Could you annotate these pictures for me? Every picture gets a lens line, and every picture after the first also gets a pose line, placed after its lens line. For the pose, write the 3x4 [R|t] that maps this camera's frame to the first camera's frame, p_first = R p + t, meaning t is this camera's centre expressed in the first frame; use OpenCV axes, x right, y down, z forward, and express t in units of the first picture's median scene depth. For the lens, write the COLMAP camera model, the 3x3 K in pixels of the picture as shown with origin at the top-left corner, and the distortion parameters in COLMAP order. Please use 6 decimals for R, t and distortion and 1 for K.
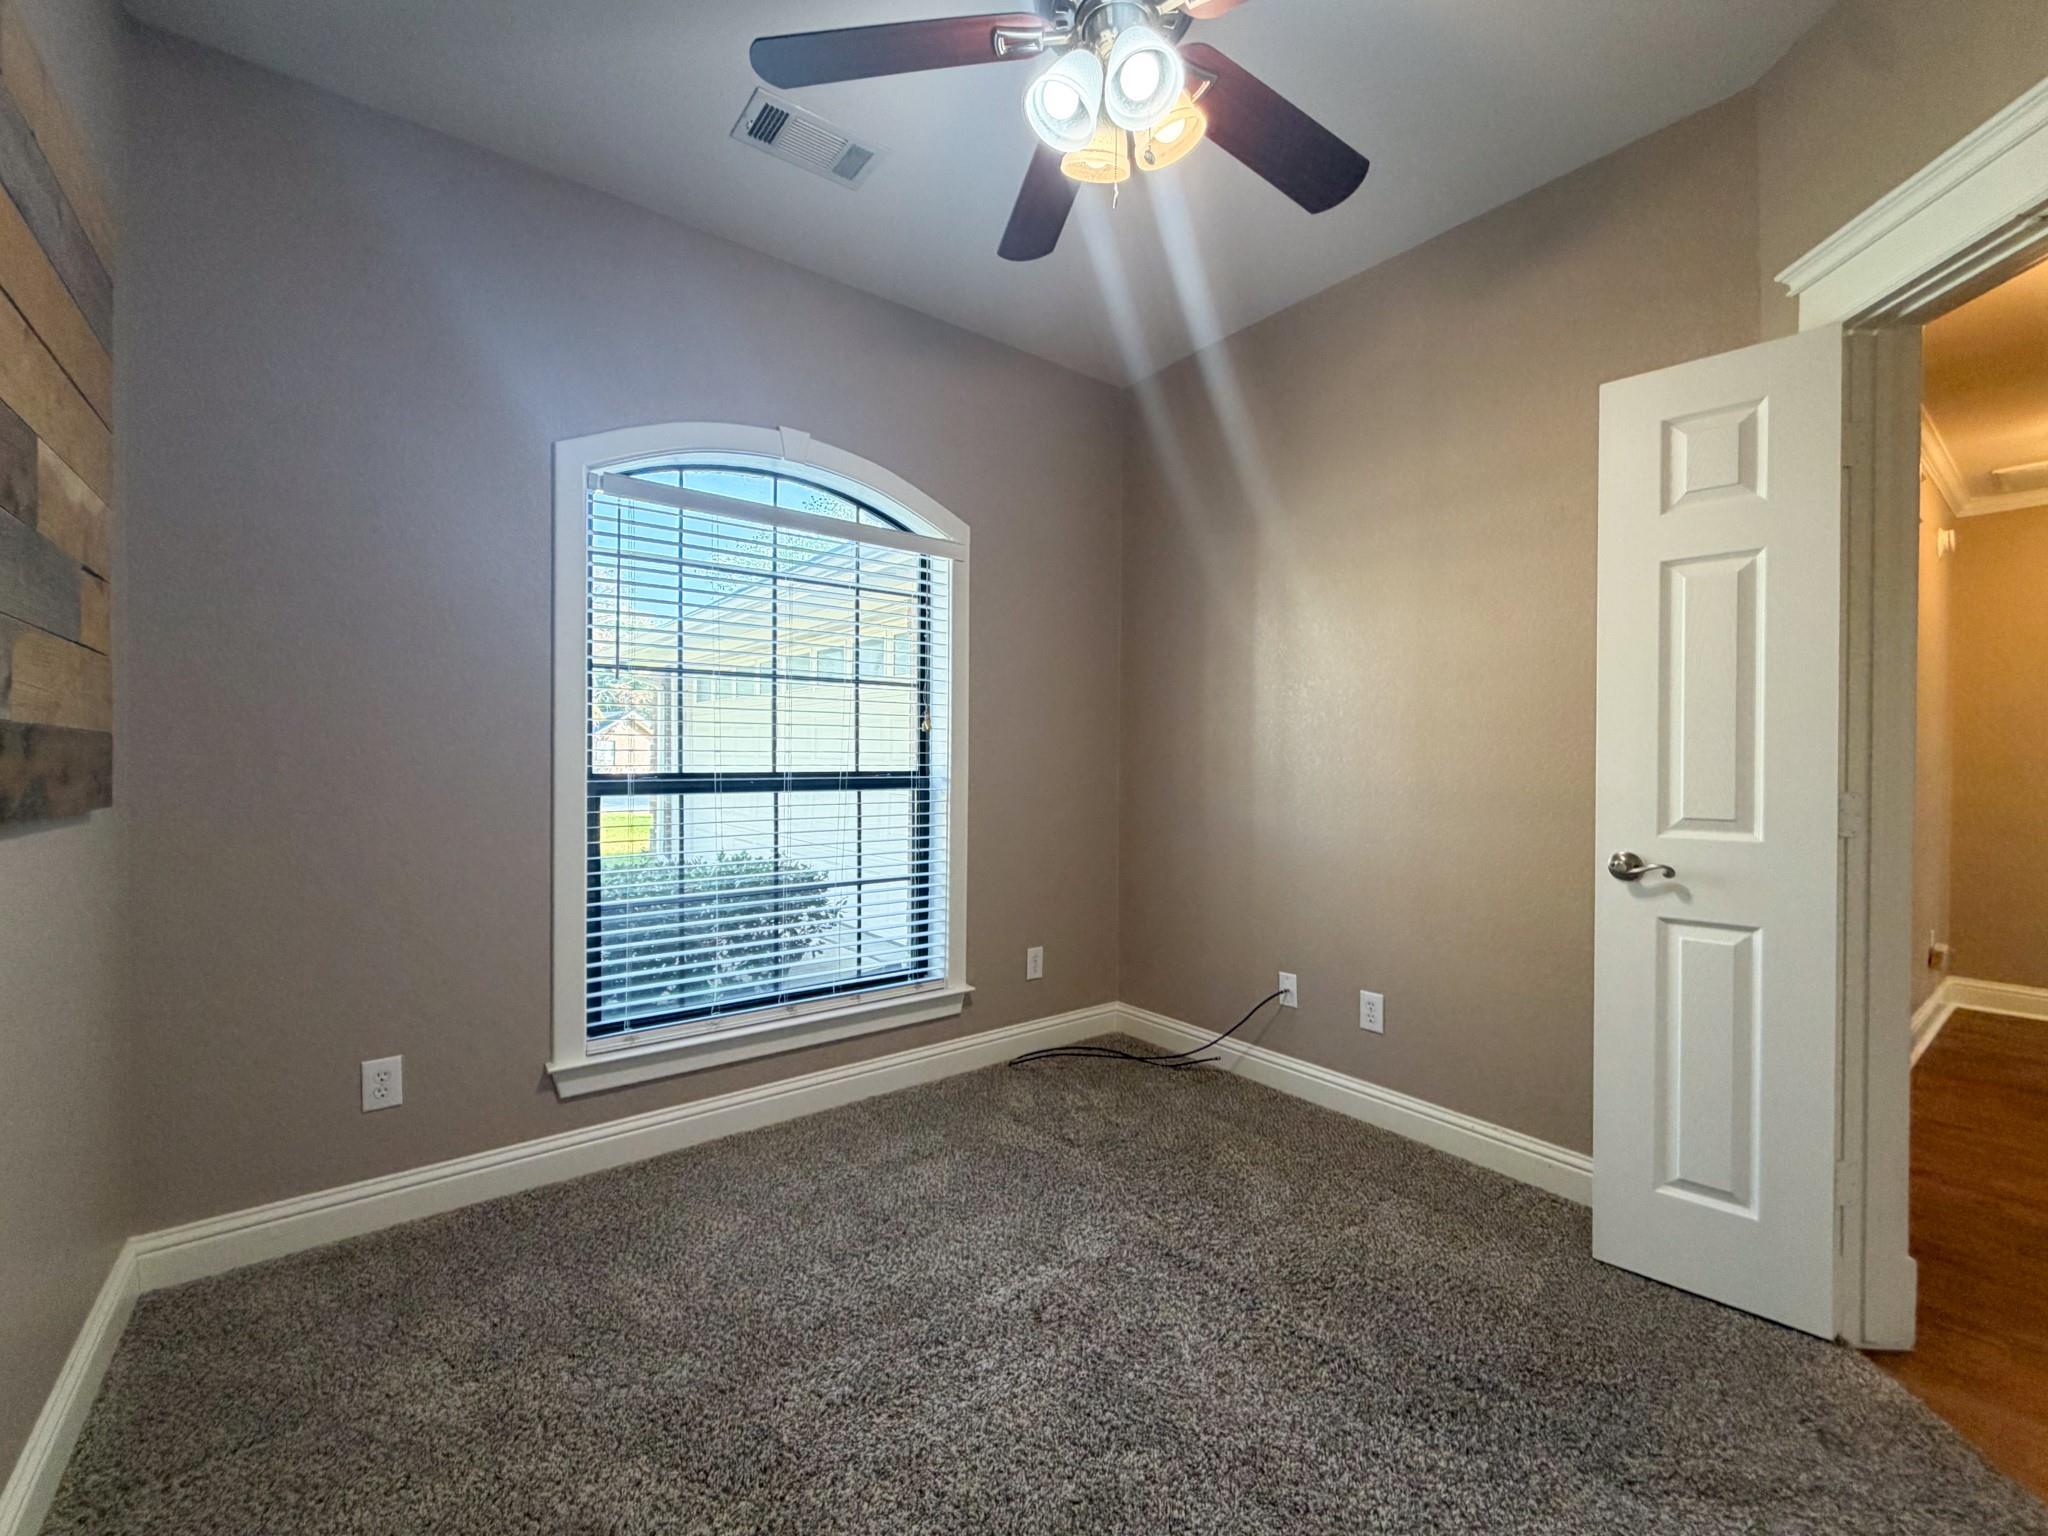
lens RADIAL K [[826.0, 0, 1039.8], [0, 826.0, 751.0], [0, 0, 1]] dist [-0.000980, 0.001120]
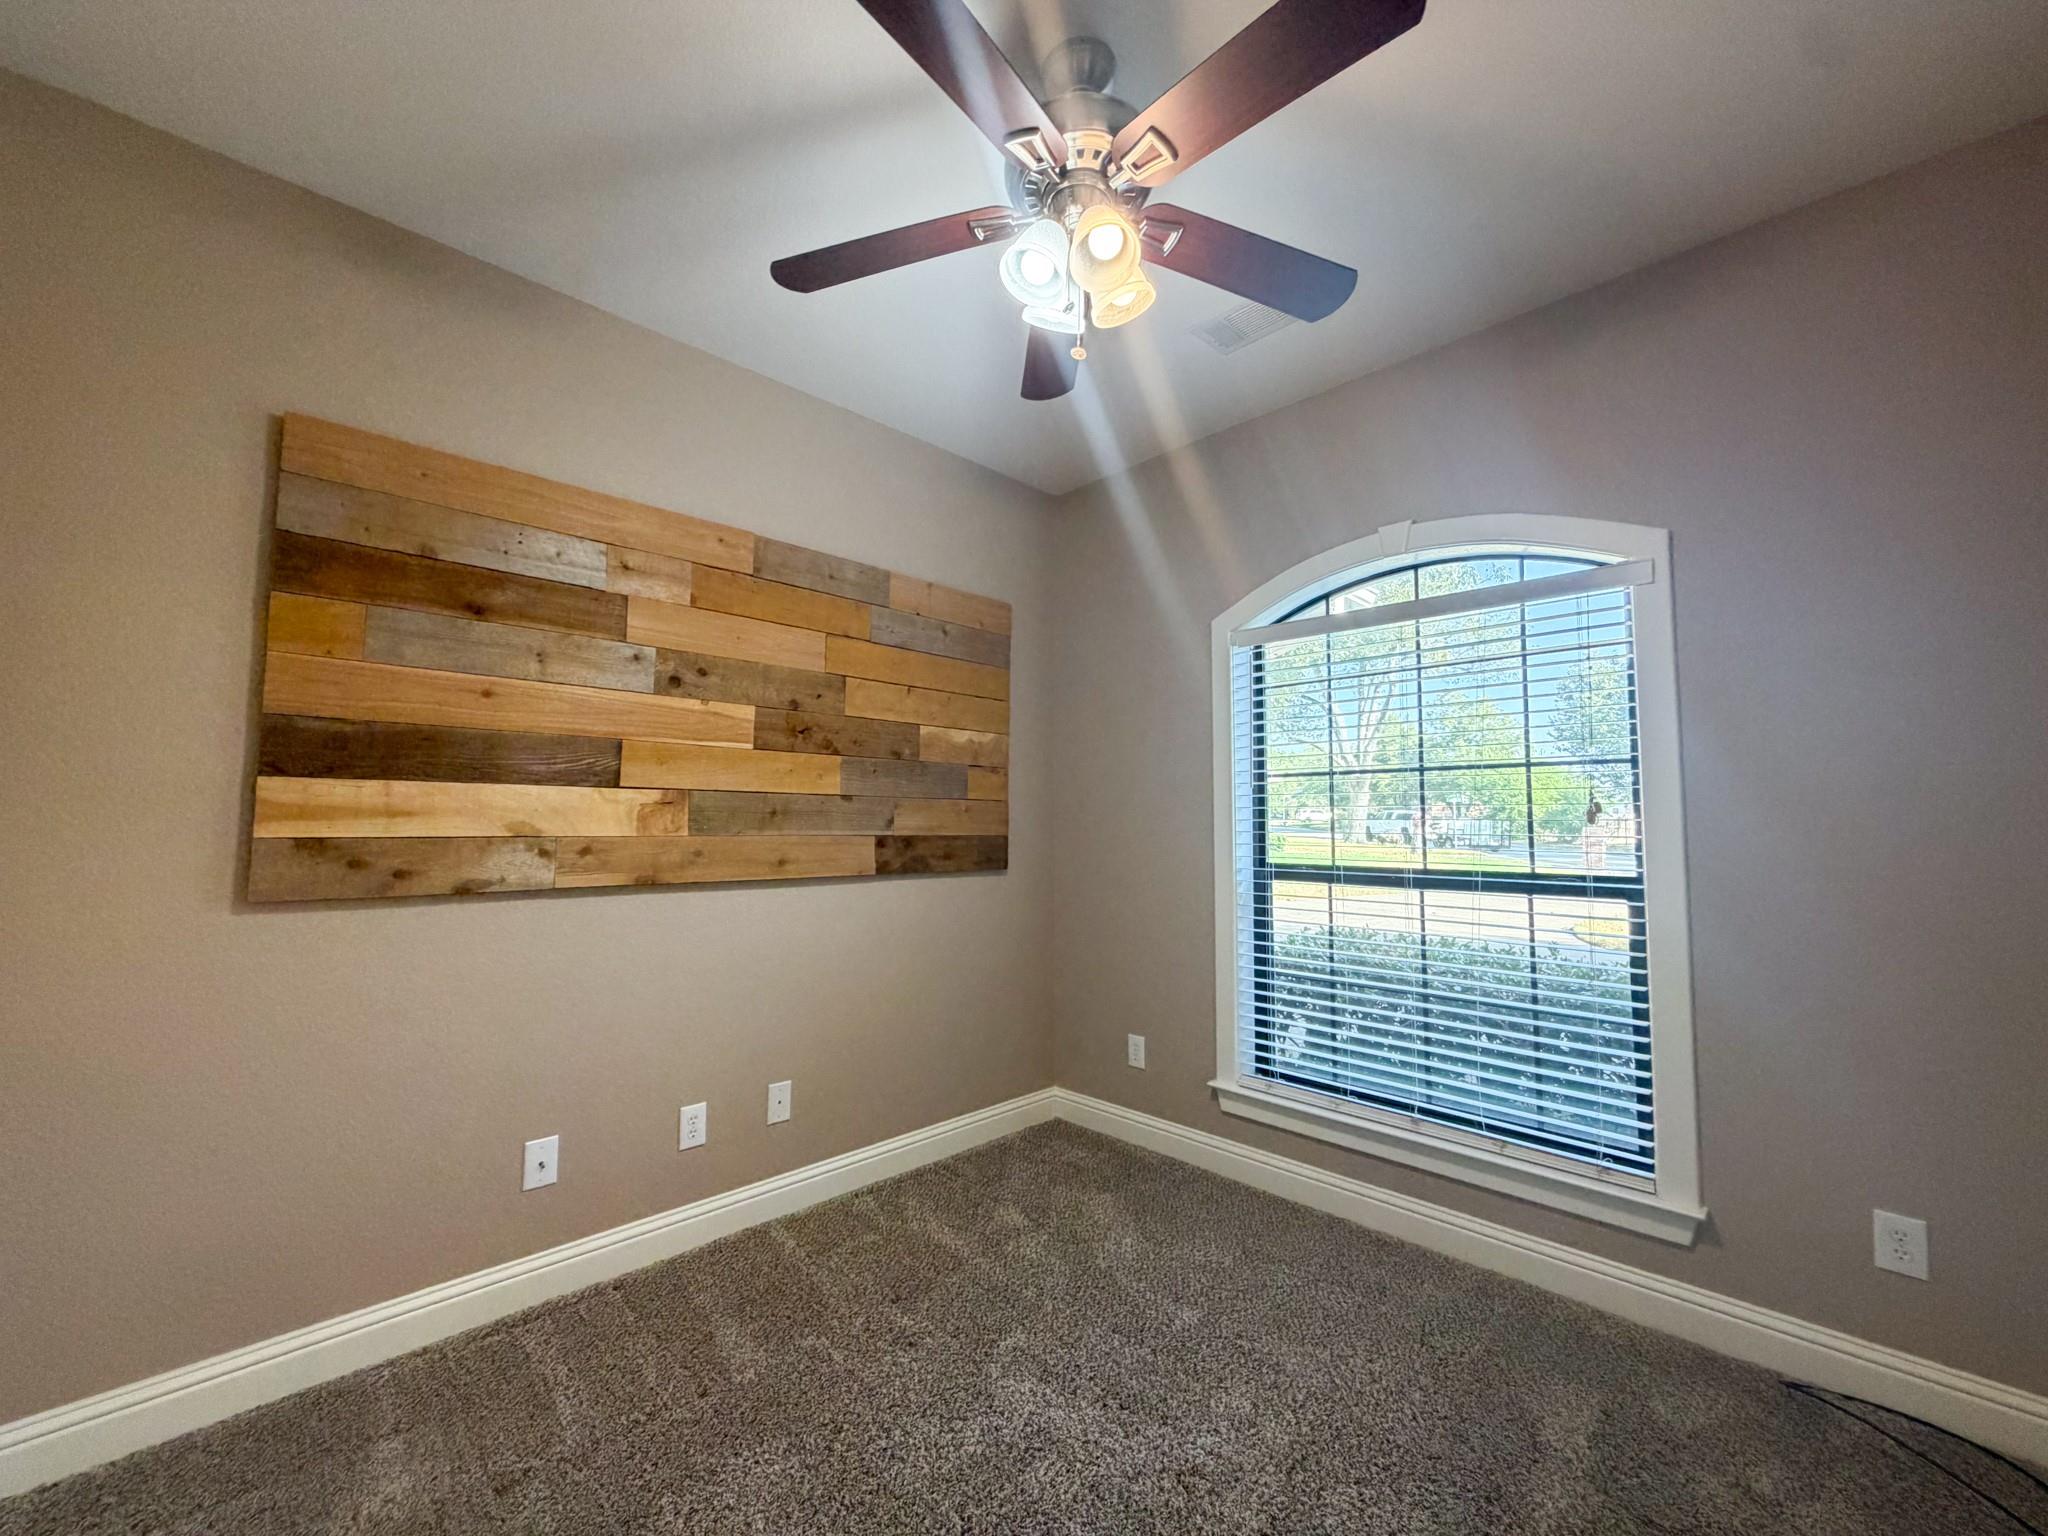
lens RADIAL K [[826.0, 0, 1037.7], [0, 826.0, 778.8], [0, 0, 1]] dist [-0.000980, 0.001120]
pose [[0.130083, -0.077194, -0.988494, 0.642920], [-0.016768, 0.996651, -0.080038, 0.006025], [0.991361, 0.026987, 0.128353, 0.475991]]
